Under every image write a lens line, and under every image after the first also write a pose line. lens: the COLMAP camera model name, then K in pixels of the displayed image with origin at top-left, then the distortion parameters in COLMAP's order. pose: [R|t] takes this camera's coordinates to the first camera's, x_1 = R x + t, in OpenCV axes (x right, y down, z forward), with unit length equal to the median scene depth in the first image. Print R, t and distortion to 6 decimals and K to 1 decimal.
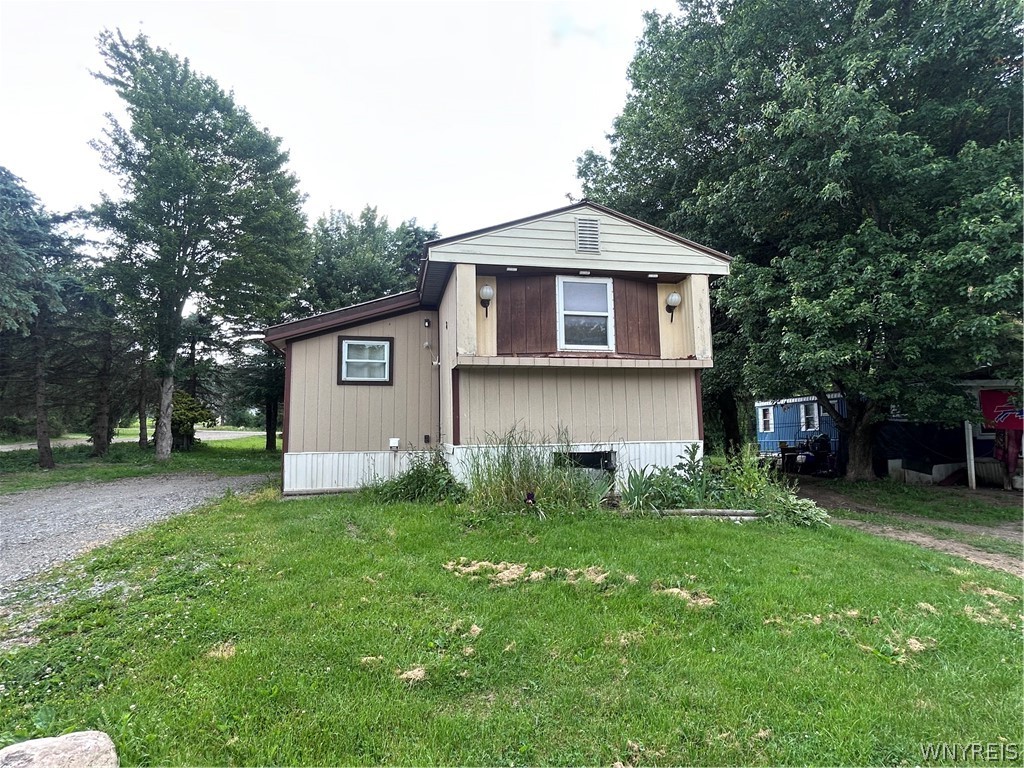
lens RADIAL K [[557.2, 0, 512.0], [0, 557.2, 384.0], [0, 0, 1]] dist [0.000799, -0.000043]
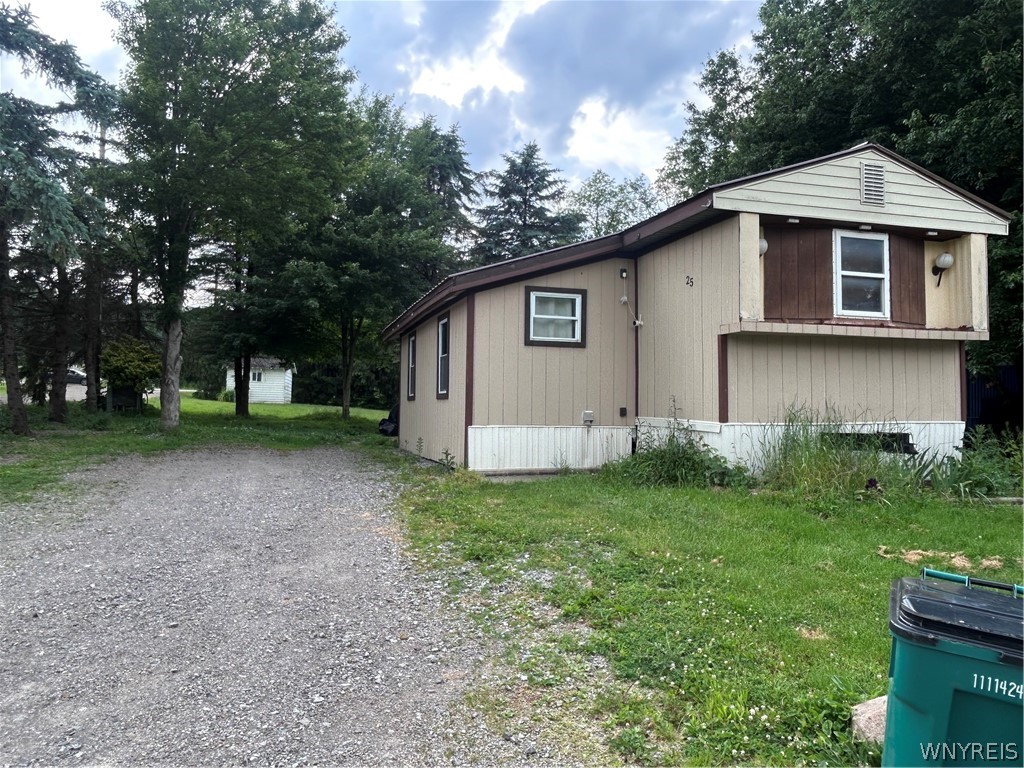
lens RADIAL K [[730.9, 0, 512.0], [0, 730.9, 384.0], [0, 0, 1]] dist [0.030493, -0.066629]
pose [[0.996146, 0.023851, 0.084407, -0.496925], [-0.029670, 0.997219, 0.068367, -0.017743], [-0.082542, -0.070608, 0.994083, -0.104212]]
